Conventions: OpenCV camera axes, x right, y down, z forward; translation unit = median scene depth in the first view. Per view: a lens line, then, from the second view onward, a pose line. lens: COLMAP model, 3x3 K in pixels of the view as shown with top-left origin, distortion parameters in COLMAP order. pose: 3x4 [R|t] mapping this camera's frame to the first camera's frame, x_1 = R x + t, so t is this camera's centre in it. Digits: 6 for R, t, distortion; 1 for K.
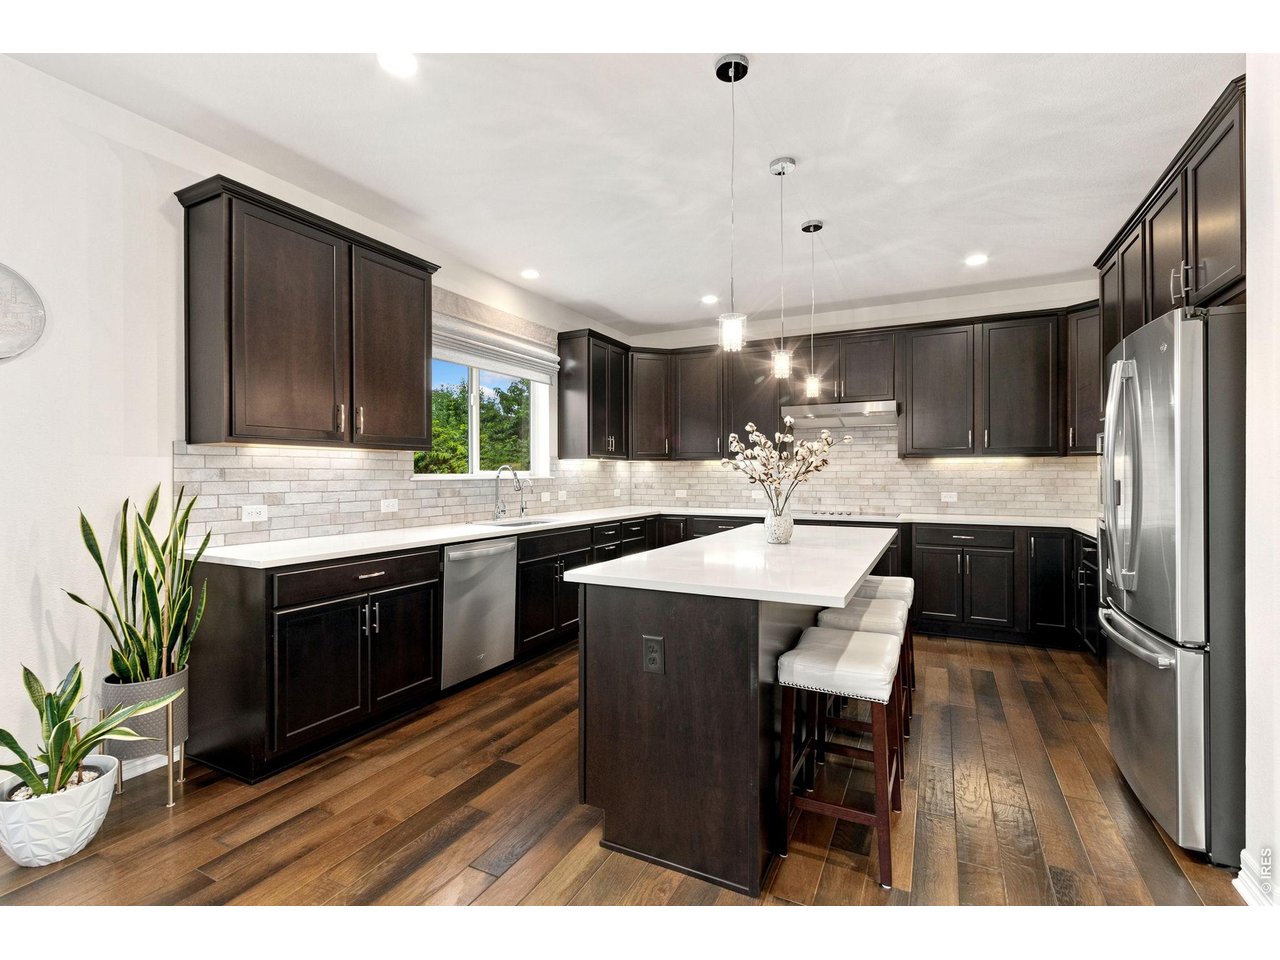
lens RADIAL K [[599.5, 0, 632.6], [0, 599.5, 475.8], [0, 0, 1]] dist [0.005814, 0.000415]
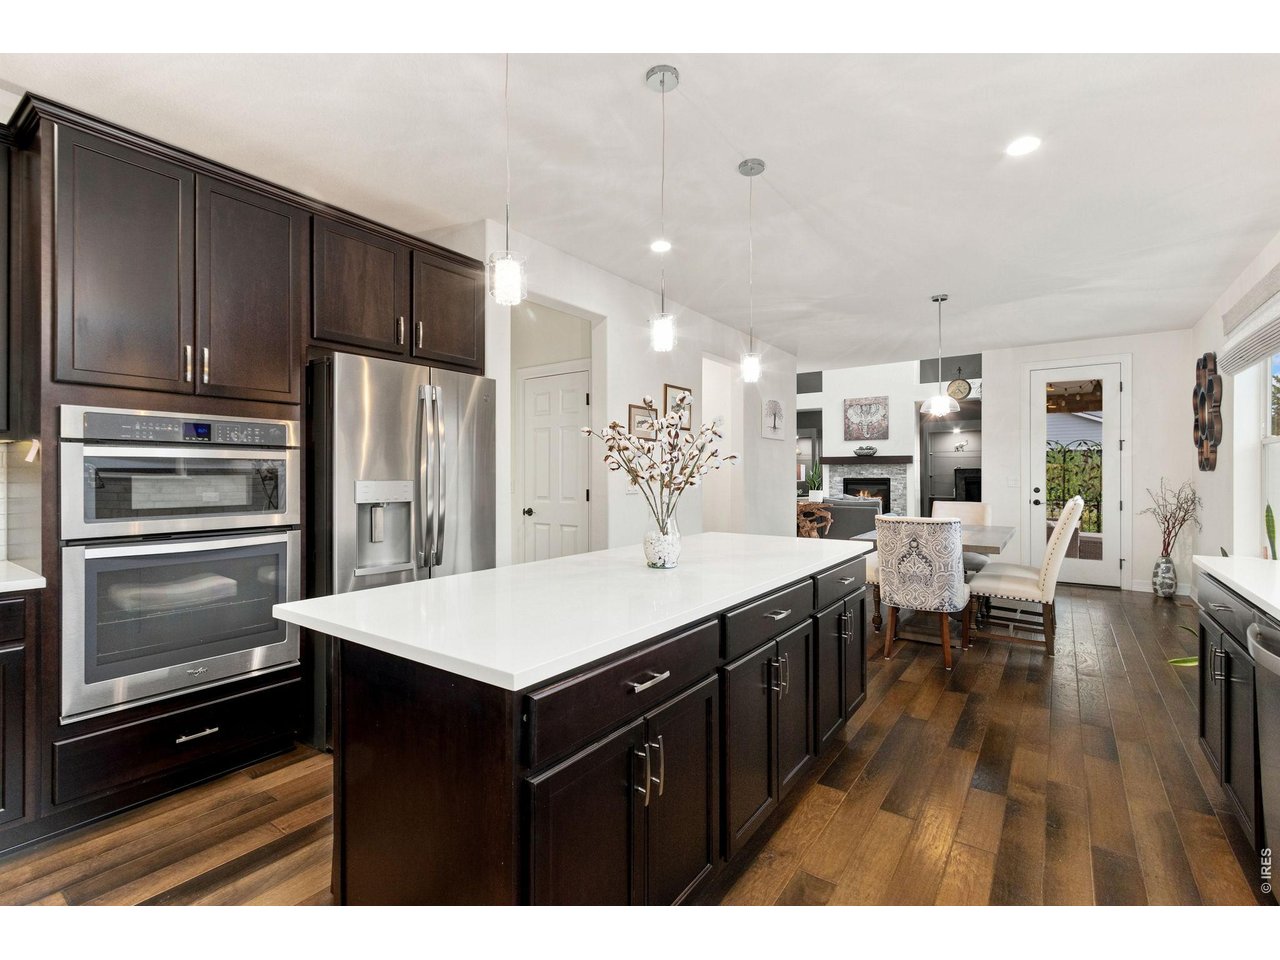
lens RADIAL K [[599.5, 0, 633.3], [0, 599.5, 476.3], [0, 0, 1]] dist [0.005814, 0.000415]
pose [[-0.988550, 0.001967, 0.150880, 0.098109], [0.002419, 0.999993, 0.002812, -0.001679], [-0.150873, 0.003145, -0.988548, 1.023216]]
